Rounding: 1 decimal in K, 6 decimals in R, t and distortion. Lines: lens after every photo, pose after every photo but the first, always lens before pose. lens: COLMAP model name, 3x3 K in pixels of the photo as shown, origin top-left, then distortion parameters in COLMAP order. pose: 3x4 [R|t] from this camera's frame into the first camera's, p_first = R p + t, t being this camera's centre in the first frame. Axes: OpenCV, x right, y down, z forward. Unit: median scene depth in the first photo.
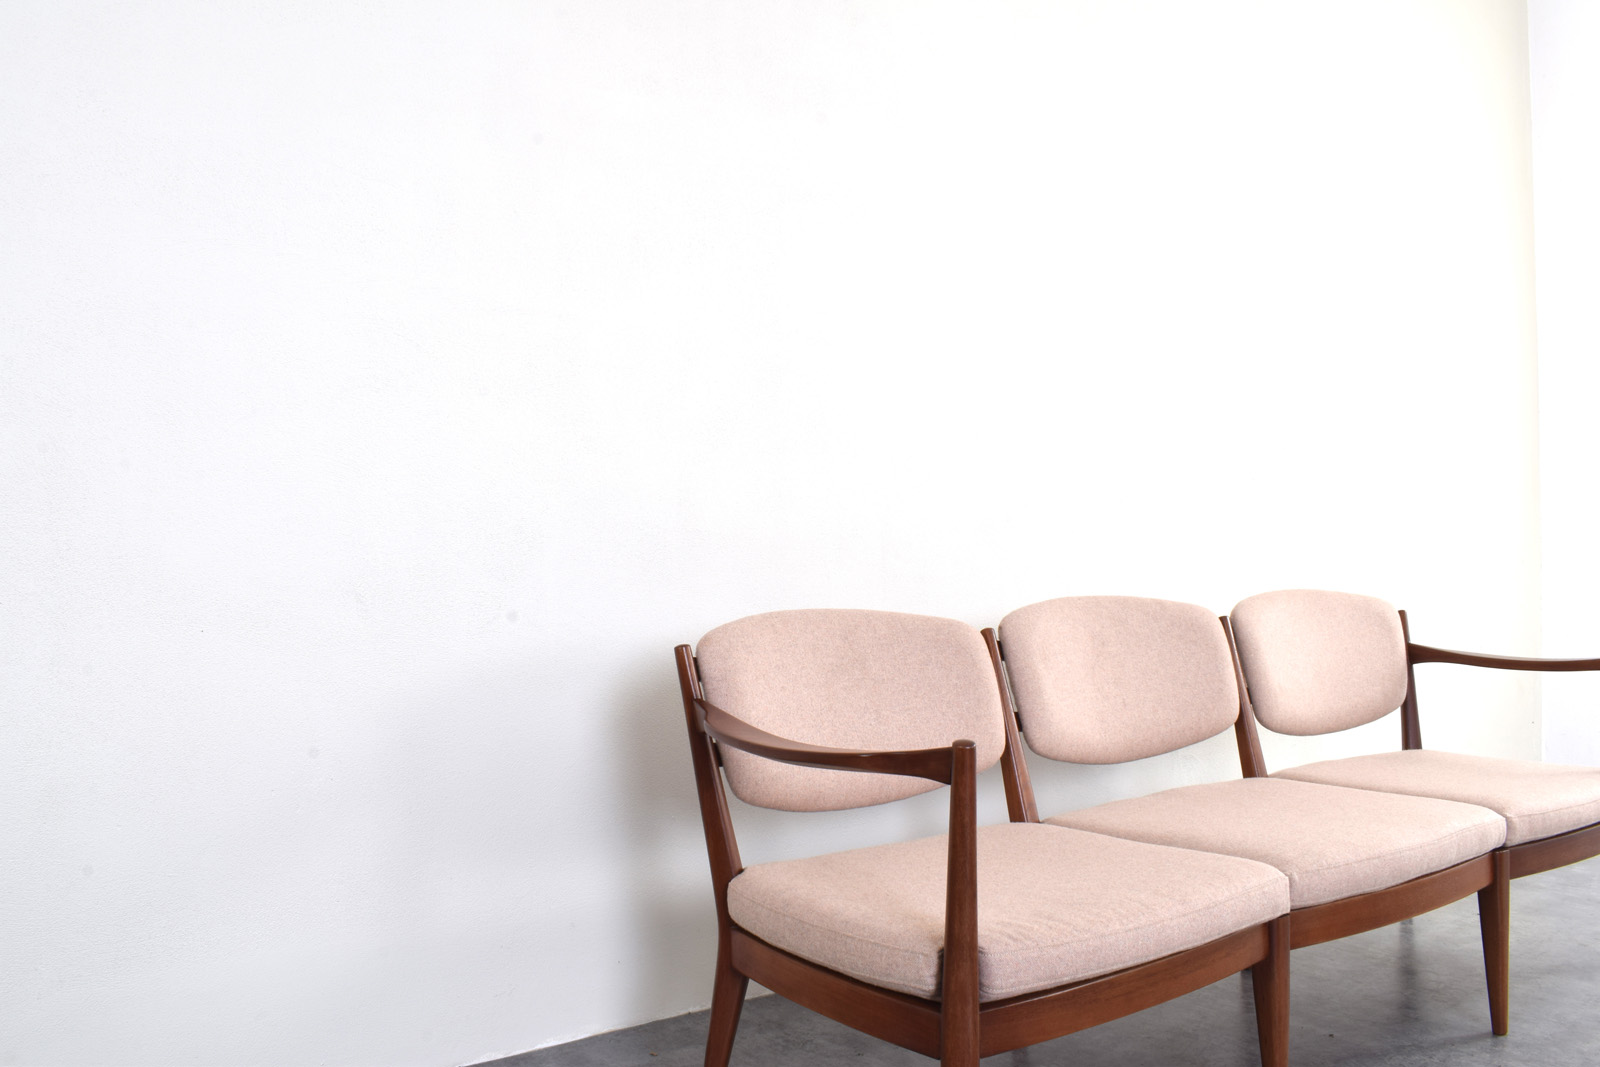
lens RADIAL K [[1431.9, 0, 822.1], [0, 1431.9, 532.7], [0, 0, 1]] dist [-0.103710, 0.006751]
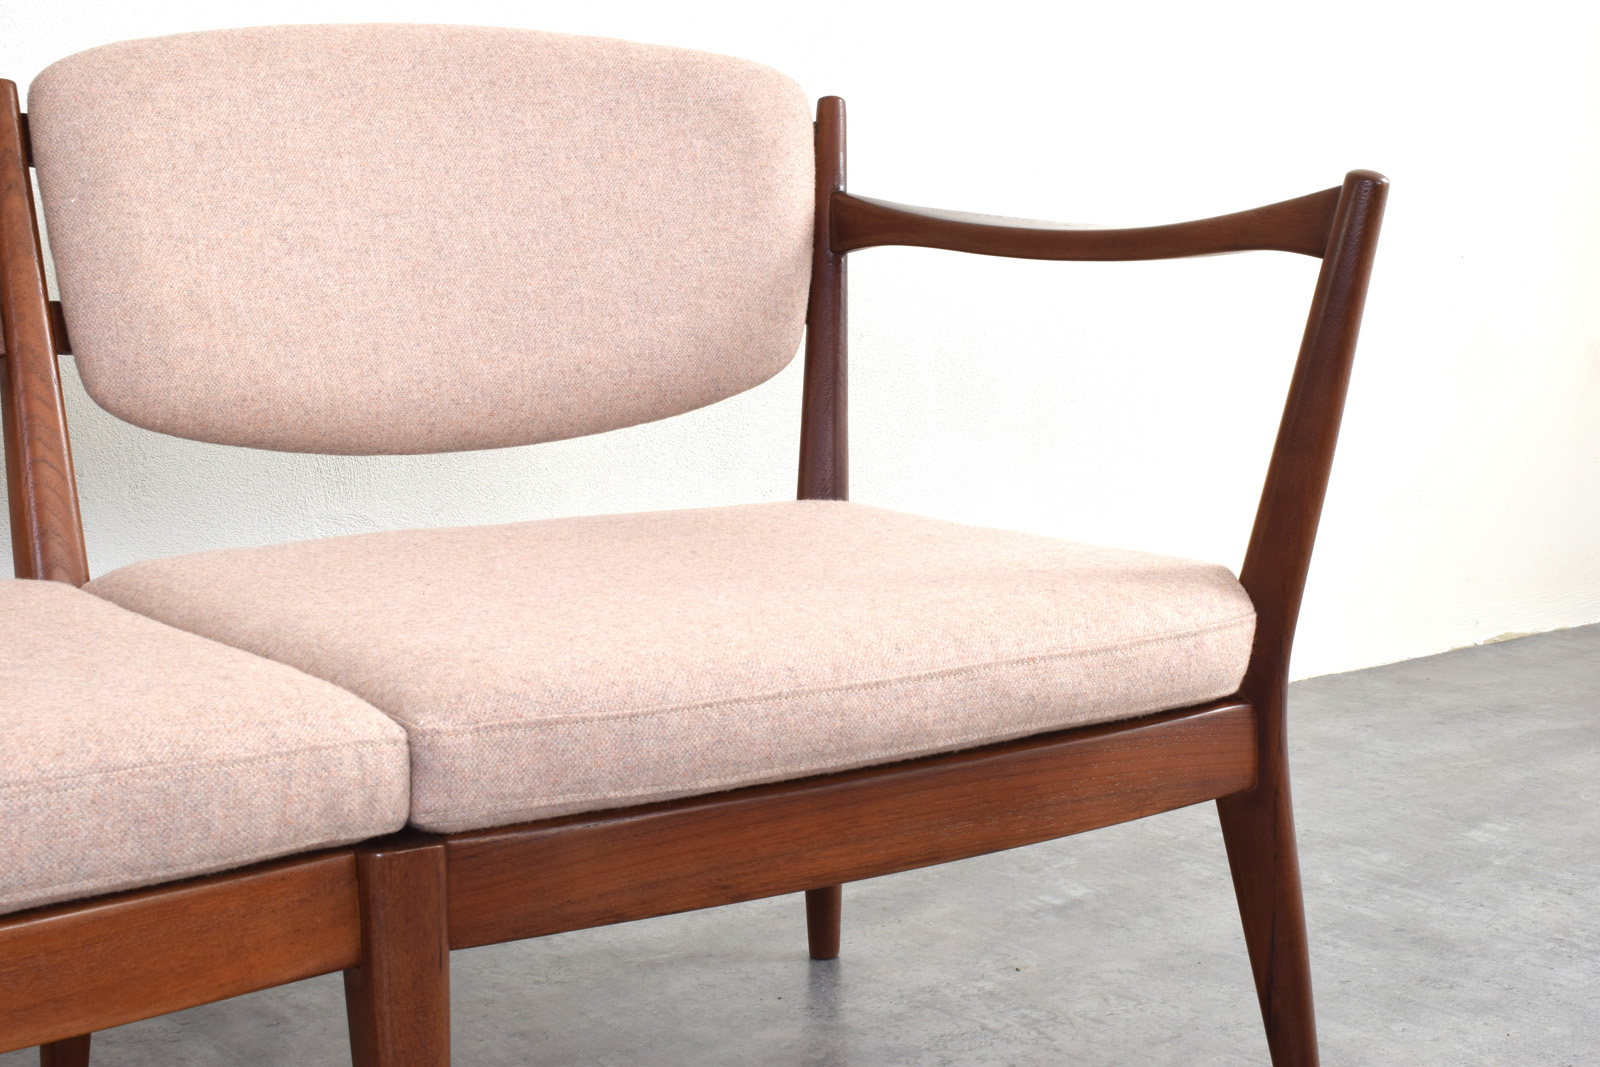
lens RADIAL K [[2525.0, 0, 855.7], [0, 2525.0, 531.9], [0, 0, 1]] dist [-0.037139, 0.026324]
pose [[0.999216, -0.003165, -0.039464, 0.523203], [0.009224, 0.987976, 0.154330, 0.076887], [0.038501, -0.154573, 0.987231, 0.445043]]
